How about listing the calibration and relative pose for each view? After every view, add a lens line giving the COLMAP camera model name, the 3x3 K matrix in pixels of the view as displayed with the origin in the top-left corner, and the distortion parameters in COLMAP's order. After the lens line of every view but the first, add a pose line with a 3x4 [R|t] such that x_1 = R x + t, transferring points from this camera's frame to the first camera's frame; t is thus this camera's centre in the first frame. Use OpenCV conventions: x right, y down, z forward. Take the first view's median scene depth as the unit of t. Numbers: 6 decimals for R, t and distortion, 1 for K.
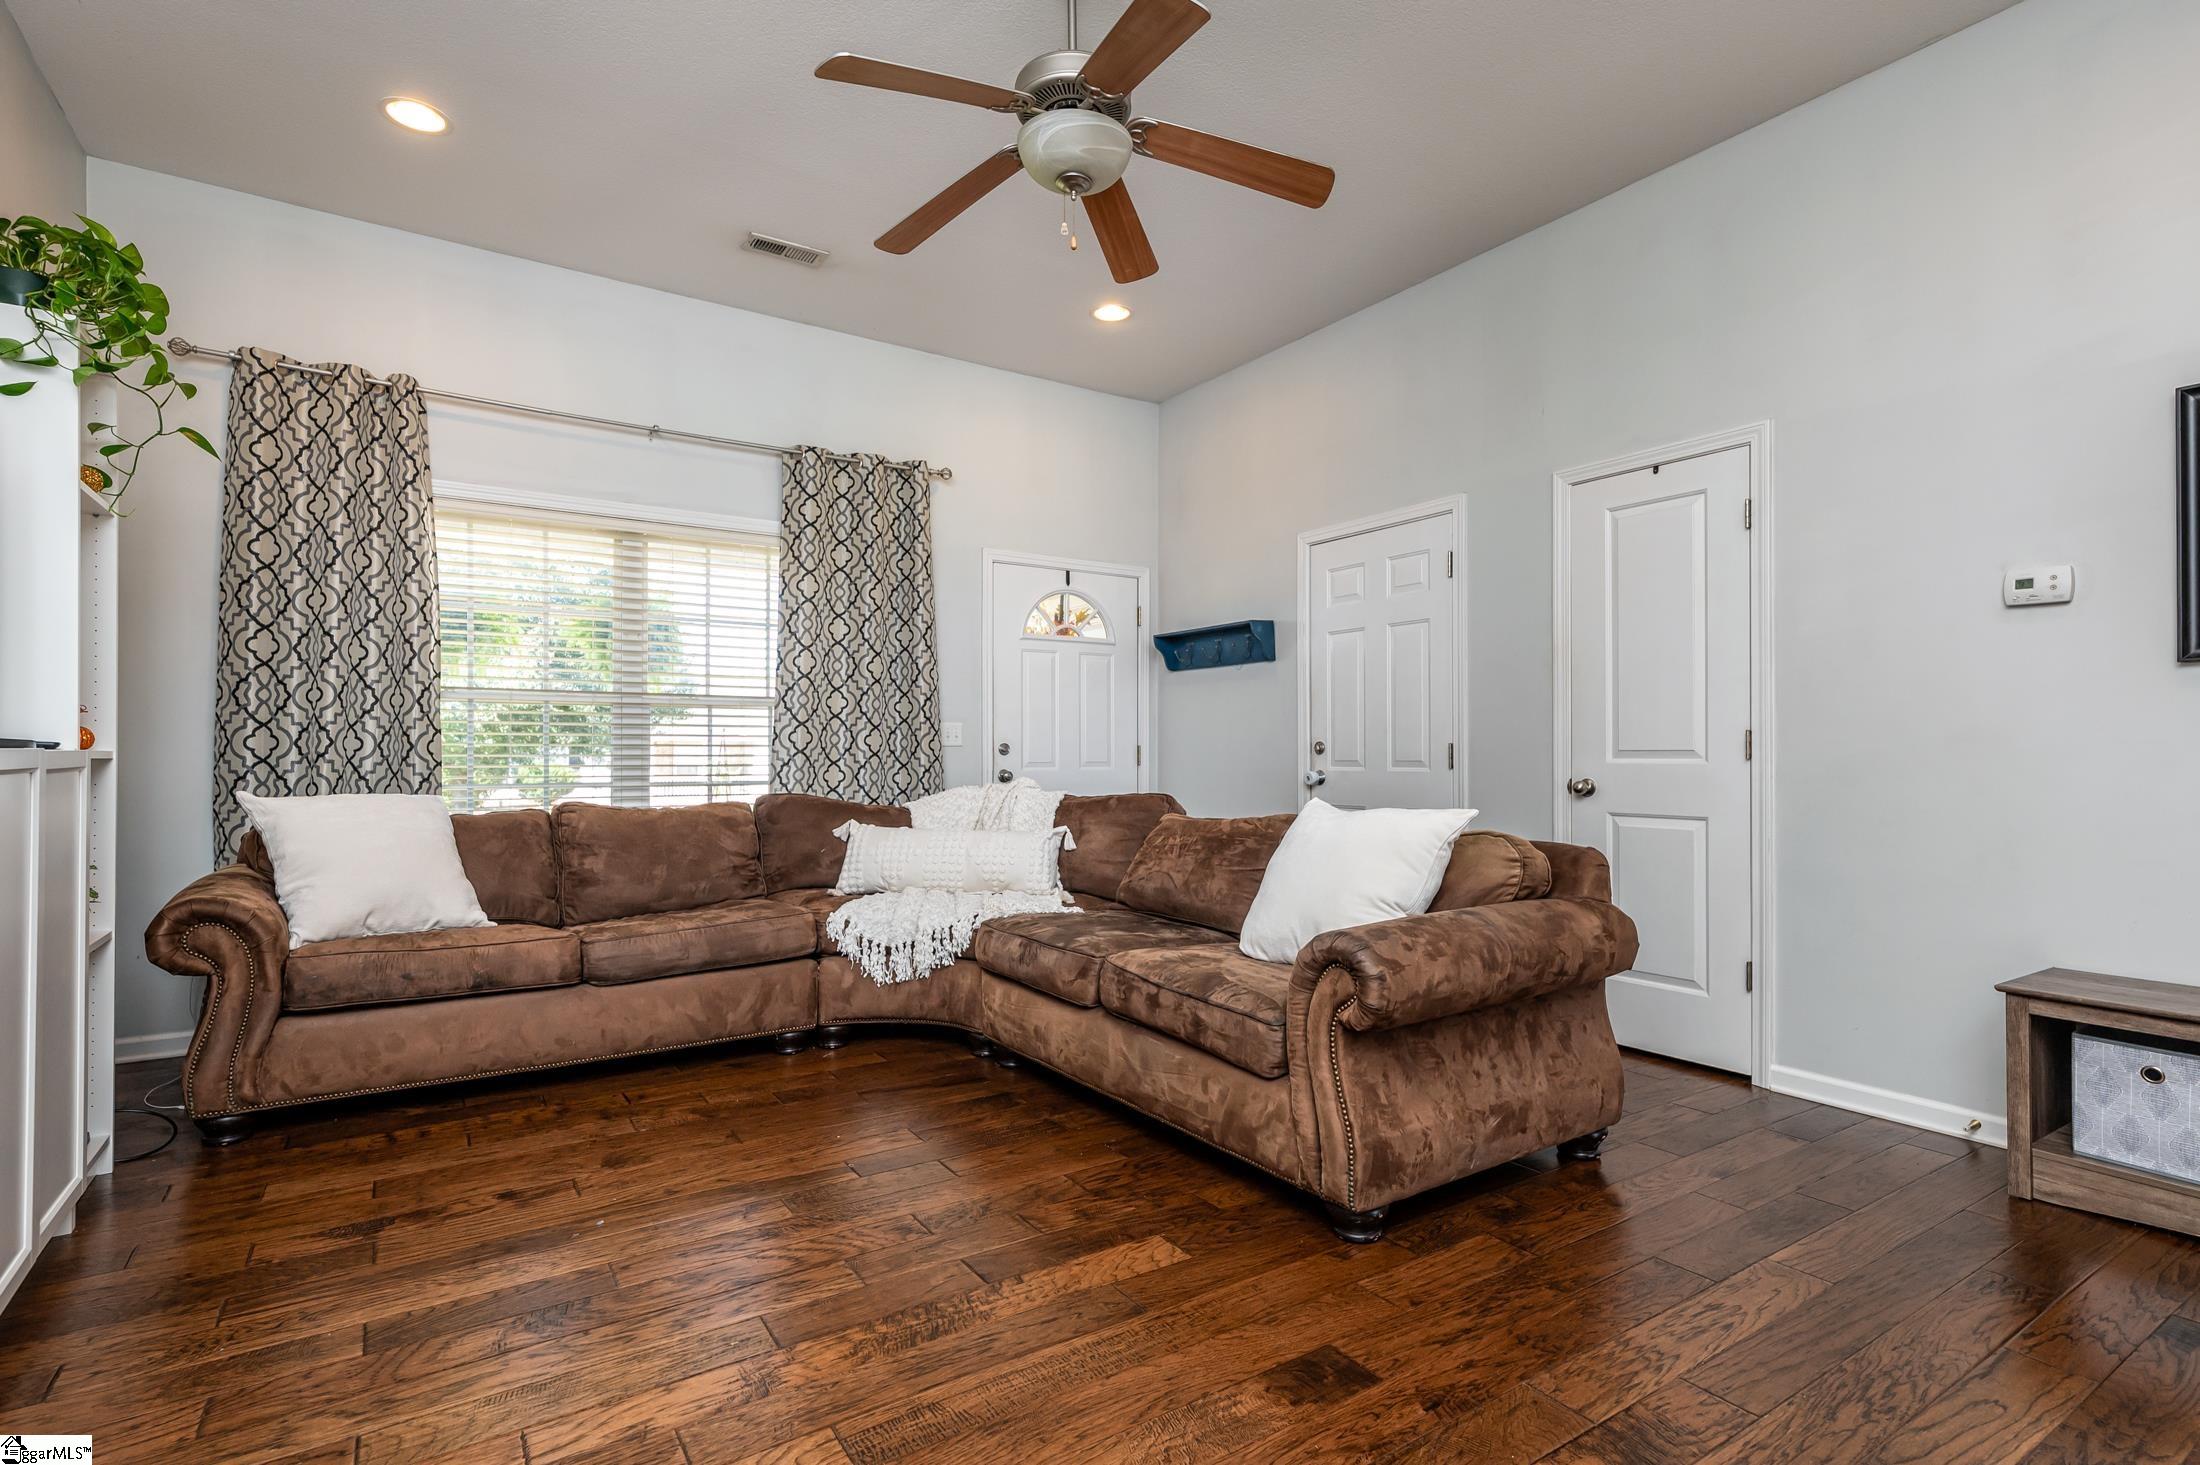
lens RADIAL K [[1047.2, 0, 1100.0], [0, 1047.2, 732.5], [0, 0, 1]] dist [0.010629, -0.000081]
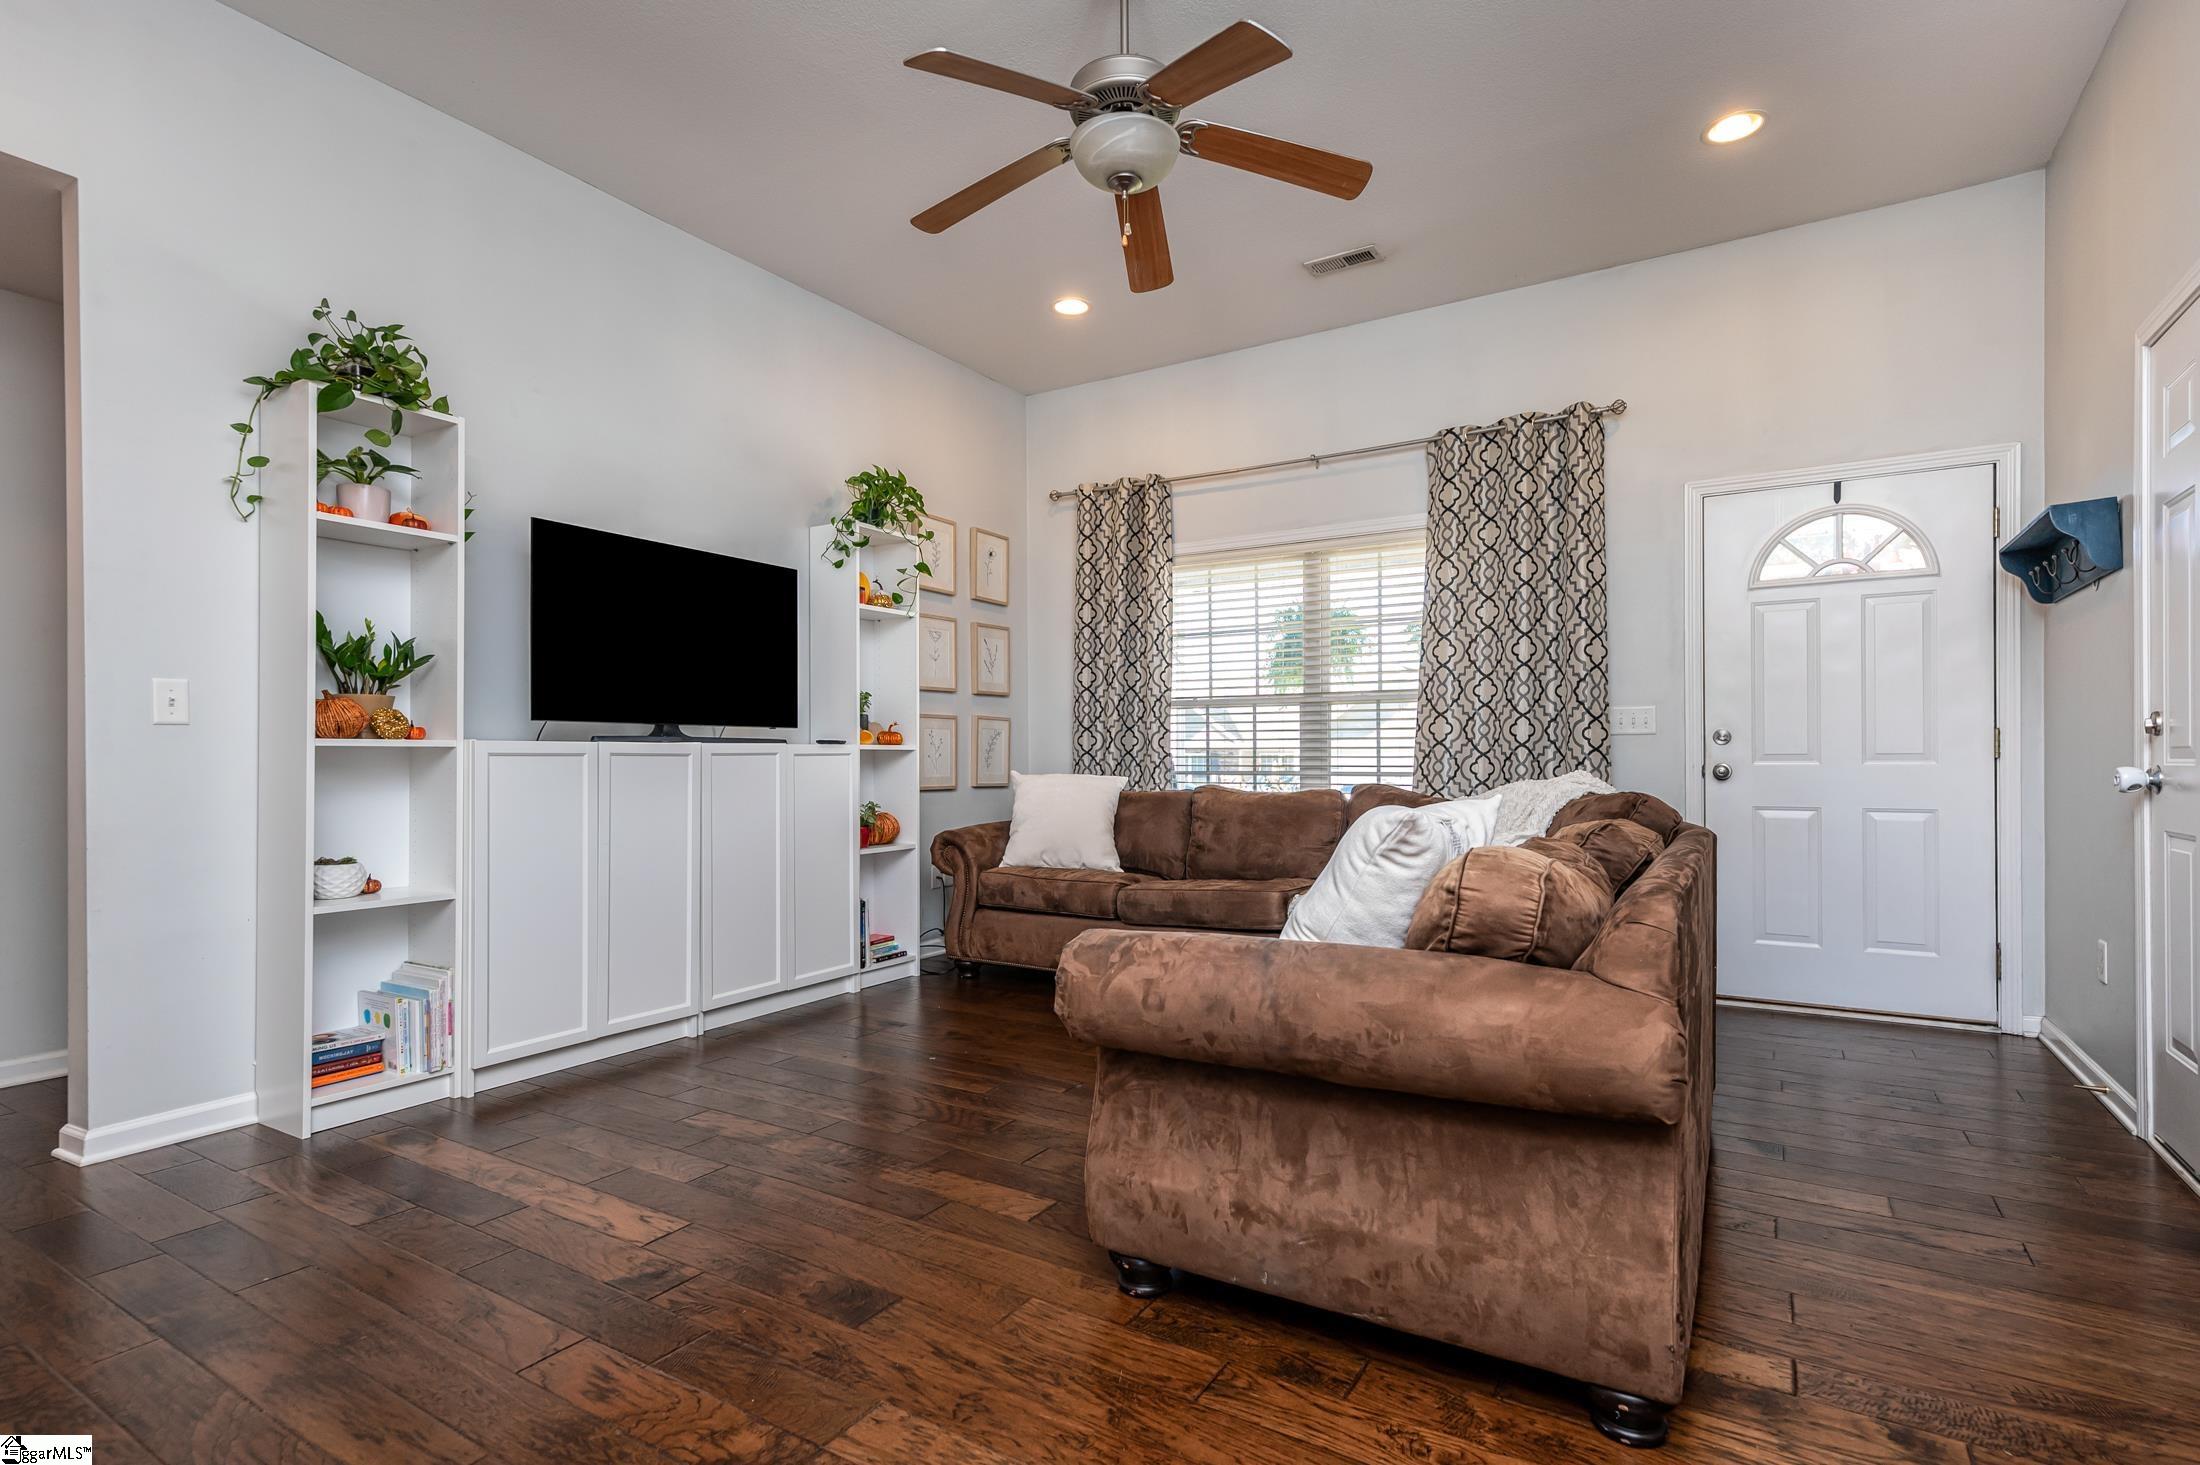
lens RADIAL K [[1066.5, 0, 1095.1], [0, 1066.5, 751.9], [0, 0, 1]] dist [0.000339, -0.000210]
pose [[0.422028, -0.003569, -0.906576, 0.556885], [0.024599, 0.999669, 0.007516, 0.012967], [0.906249, -0.025473, 0.421976, 0.321825]]
